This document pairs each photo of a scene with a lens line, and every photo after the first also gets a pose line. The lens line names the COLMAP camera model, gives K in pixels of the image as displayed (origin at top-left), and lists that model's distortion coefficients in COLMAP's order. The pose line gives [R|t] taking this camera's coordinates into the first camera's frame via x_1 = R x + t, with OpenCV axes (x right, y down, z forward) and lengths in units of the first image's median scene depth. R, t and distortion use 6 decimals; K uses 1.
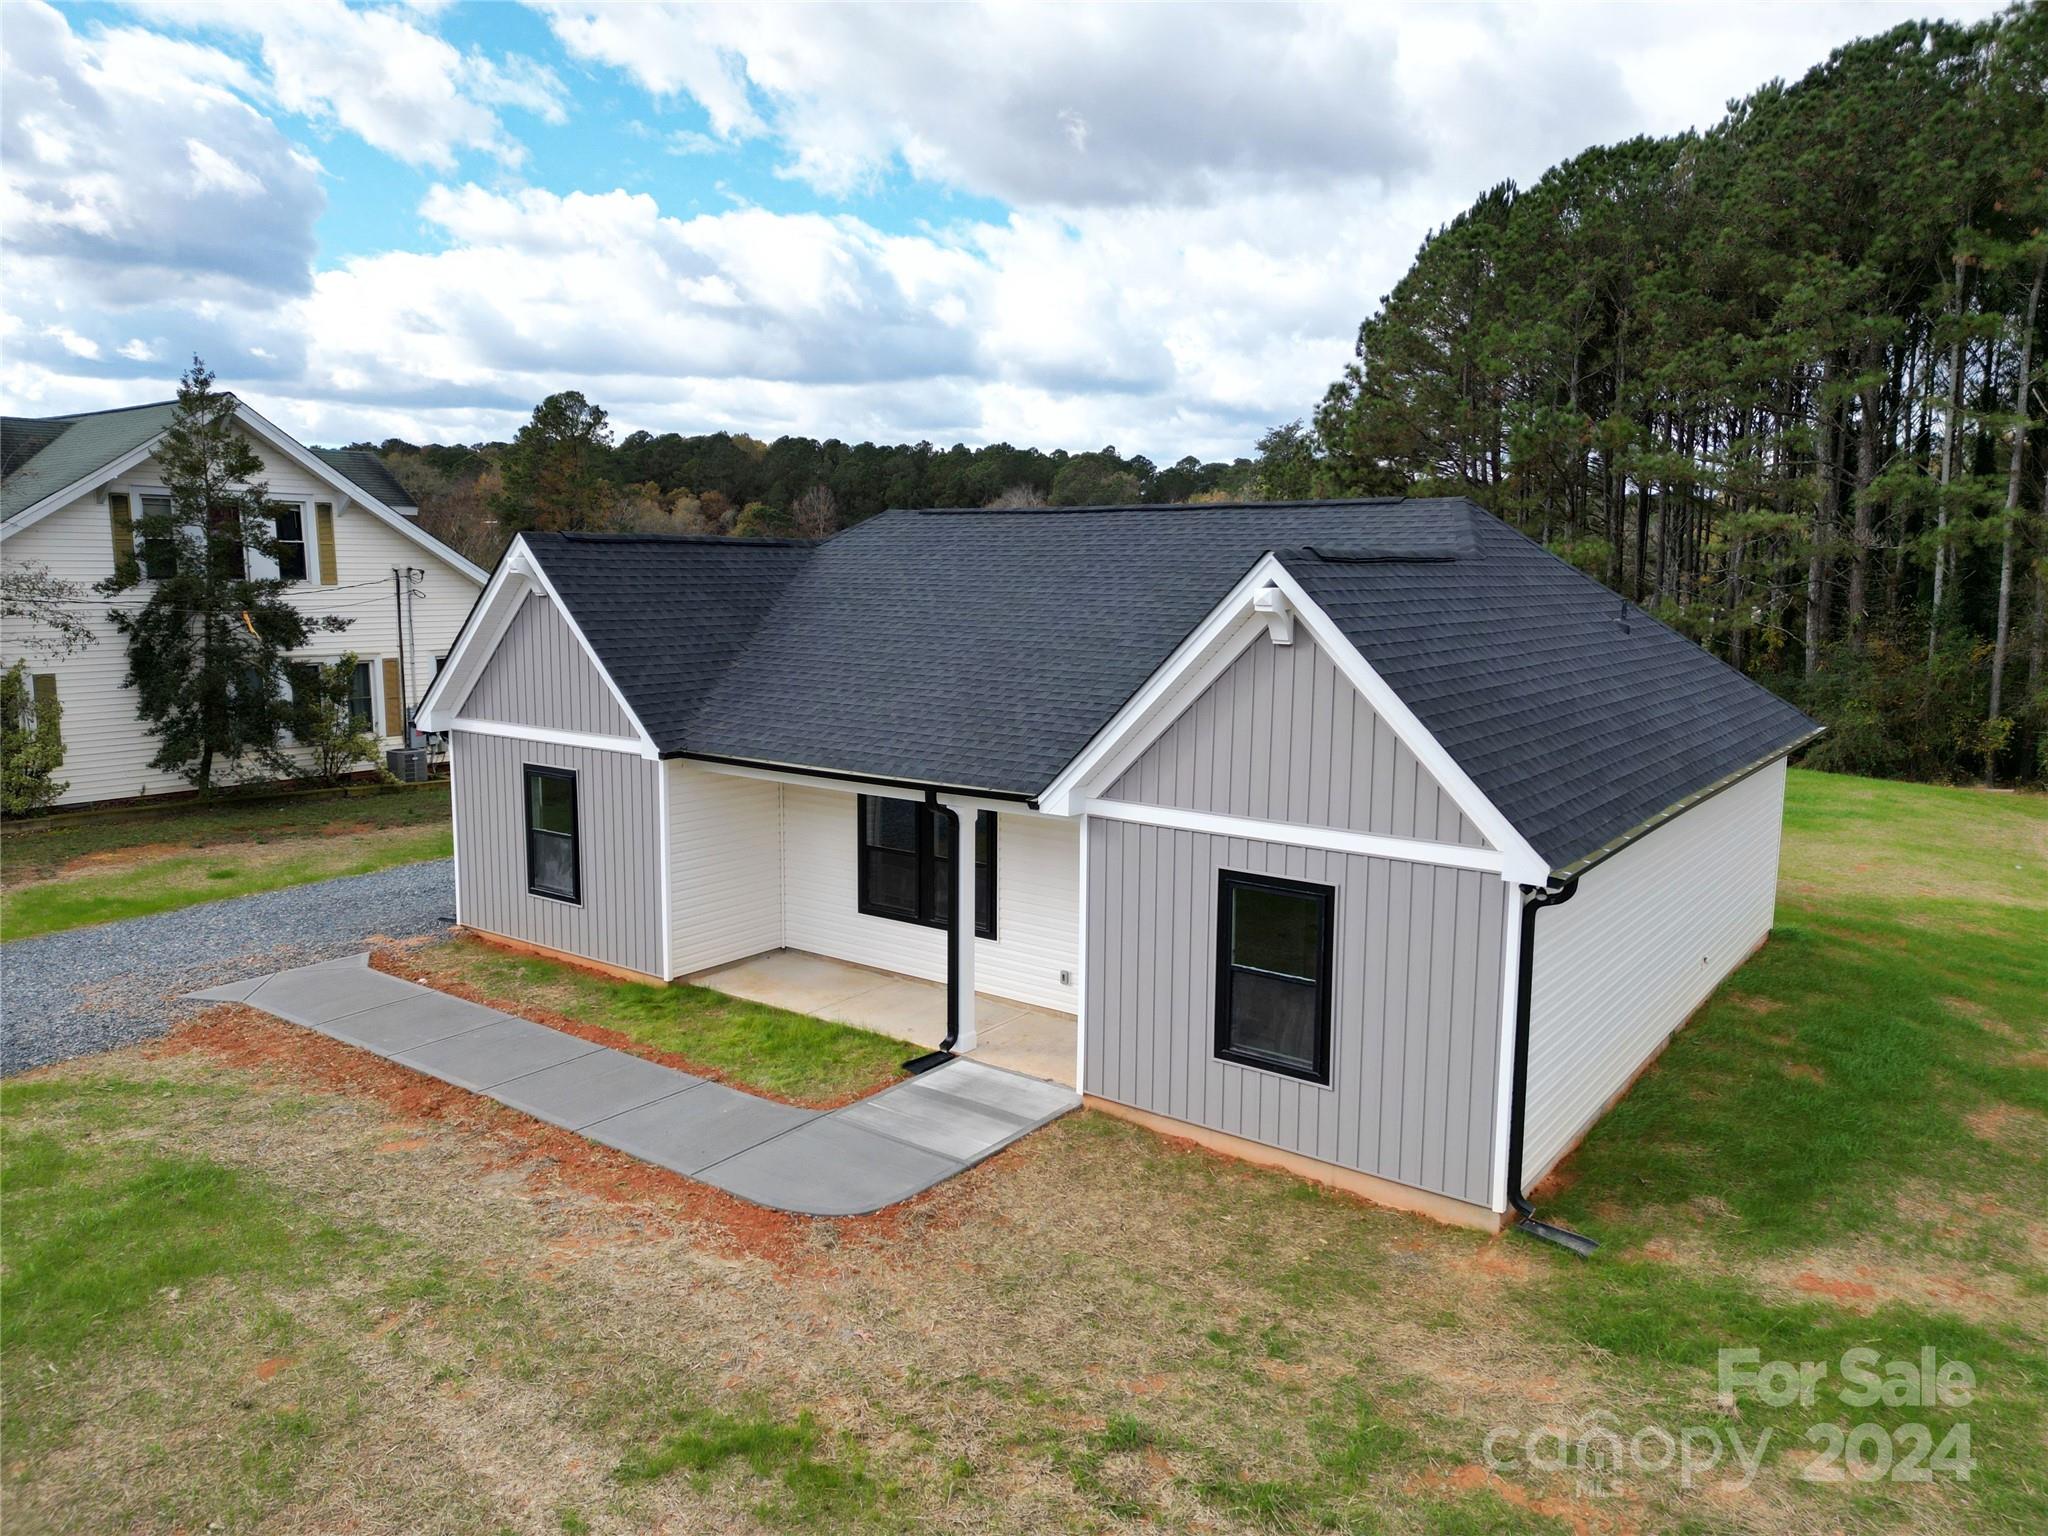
lens RADIAL K [[1429.6, 0, 1023.8], [0, 1429.6, 767.8], [0, 0, 1]] dist [0.067378, -0.061863]
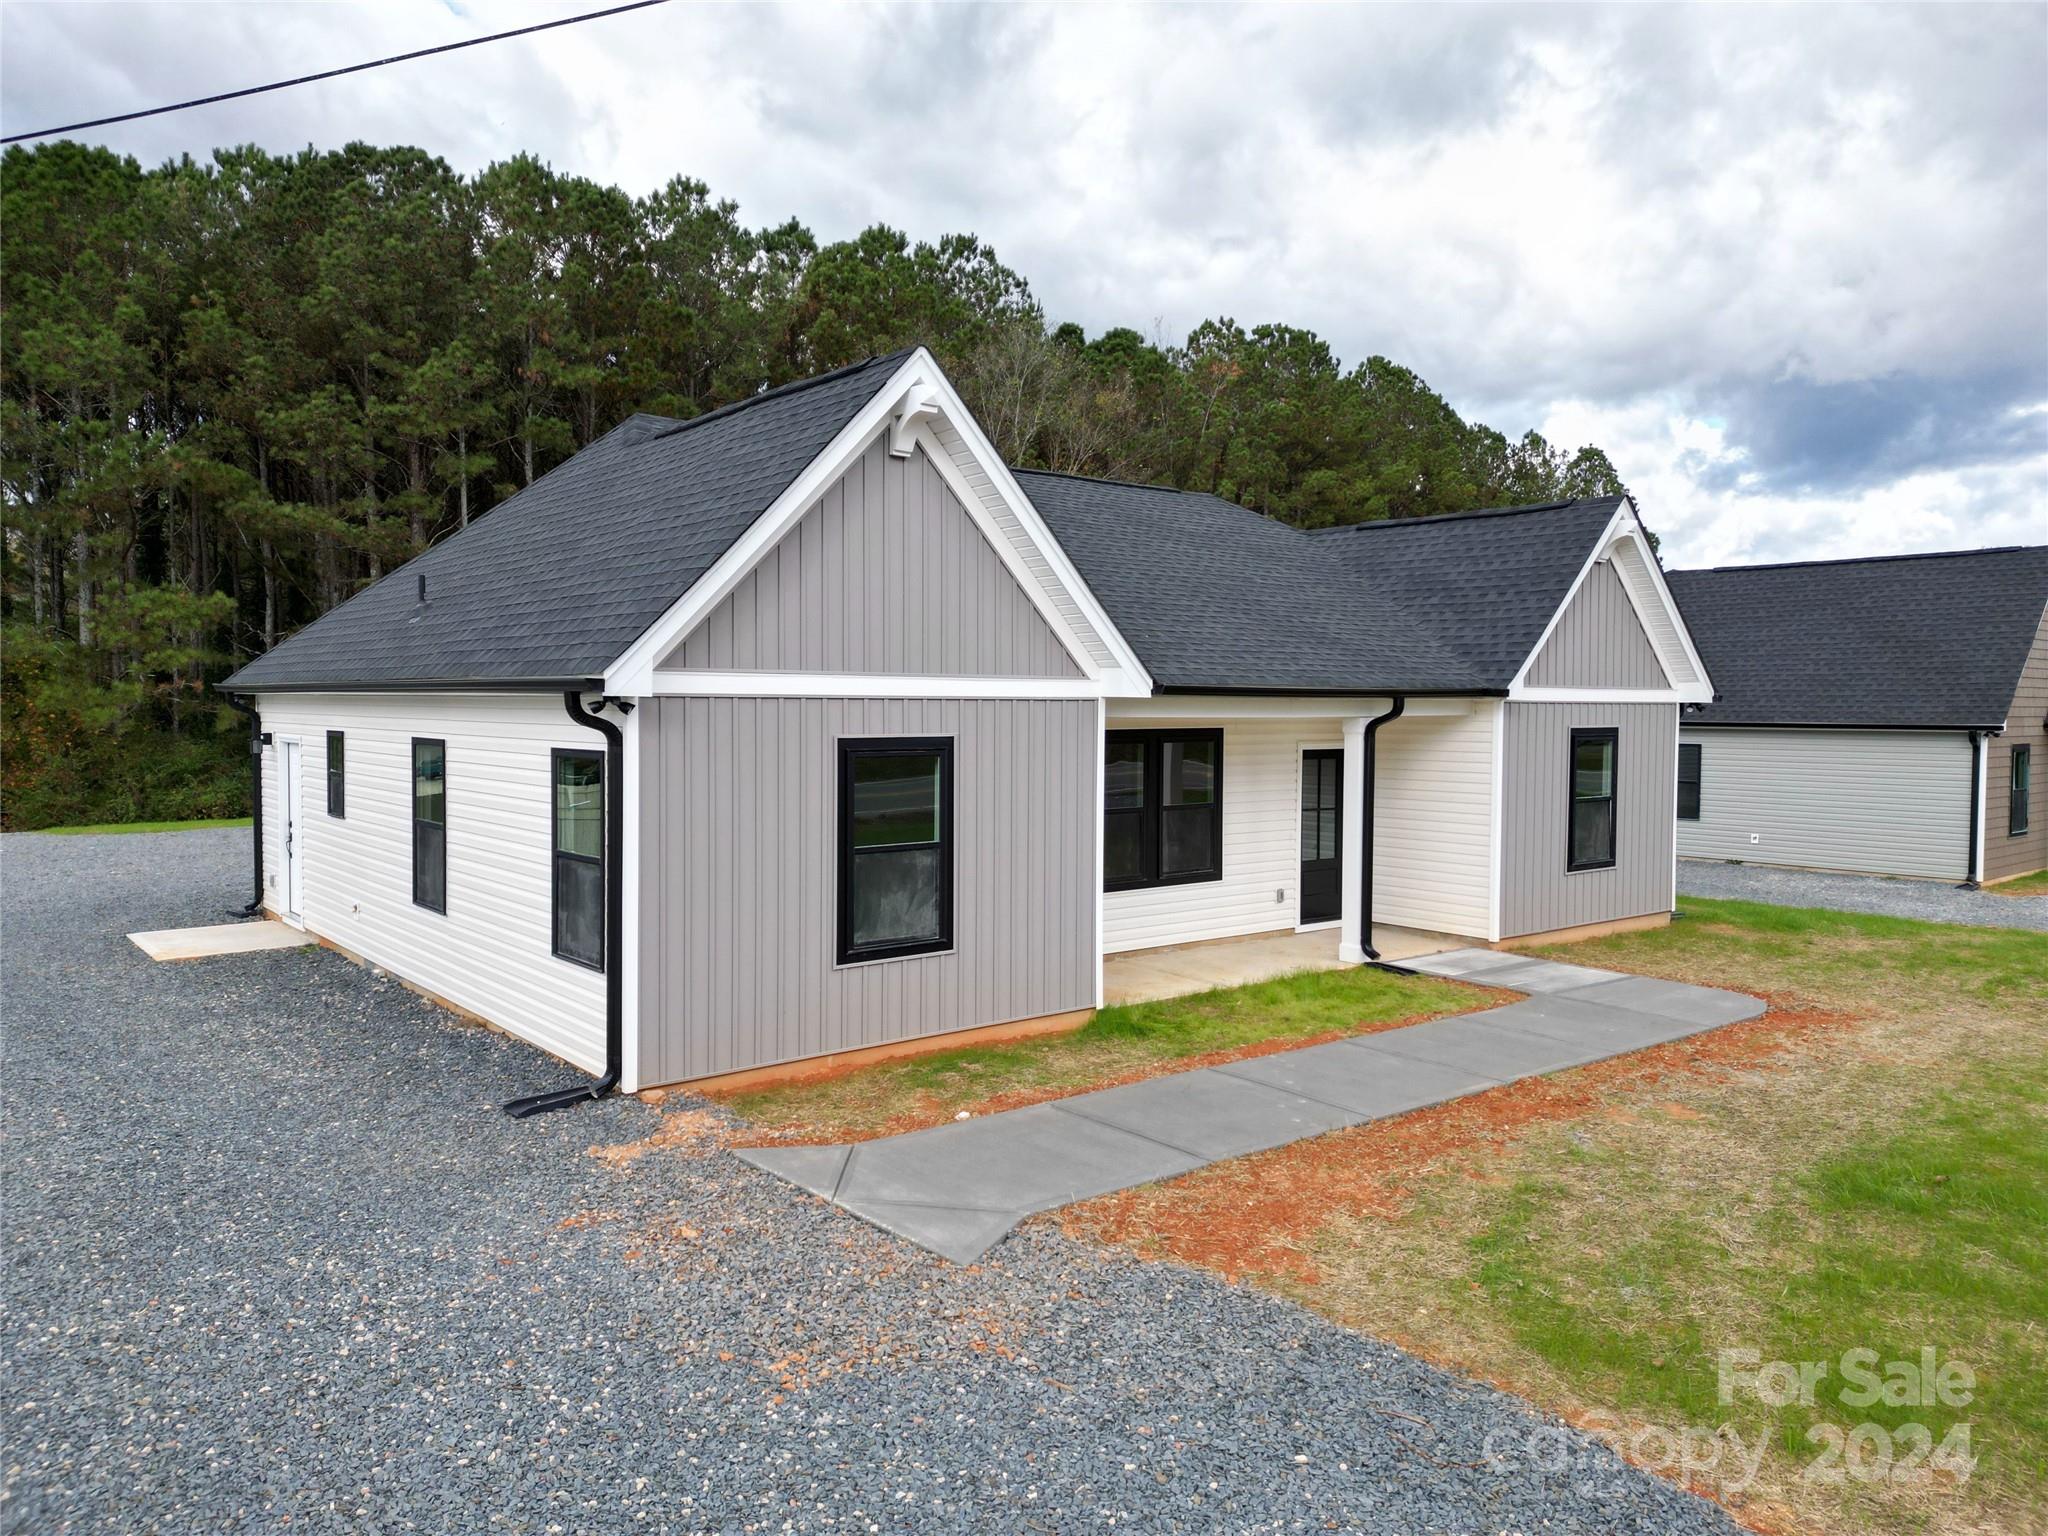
lens RADIAL K [[1429.6, 0, 1017.2], [0, 1429.6, 774.8], [0, 0, 1]] dist [0.067378, -0.061863]
pose [[0.249066, -0.055244, 0.966910, -1.291316], [0.137315, 0.990300, 0.021209, 0.012692], [-0.958702, 0.127489, 0.254236, 1.138035]]
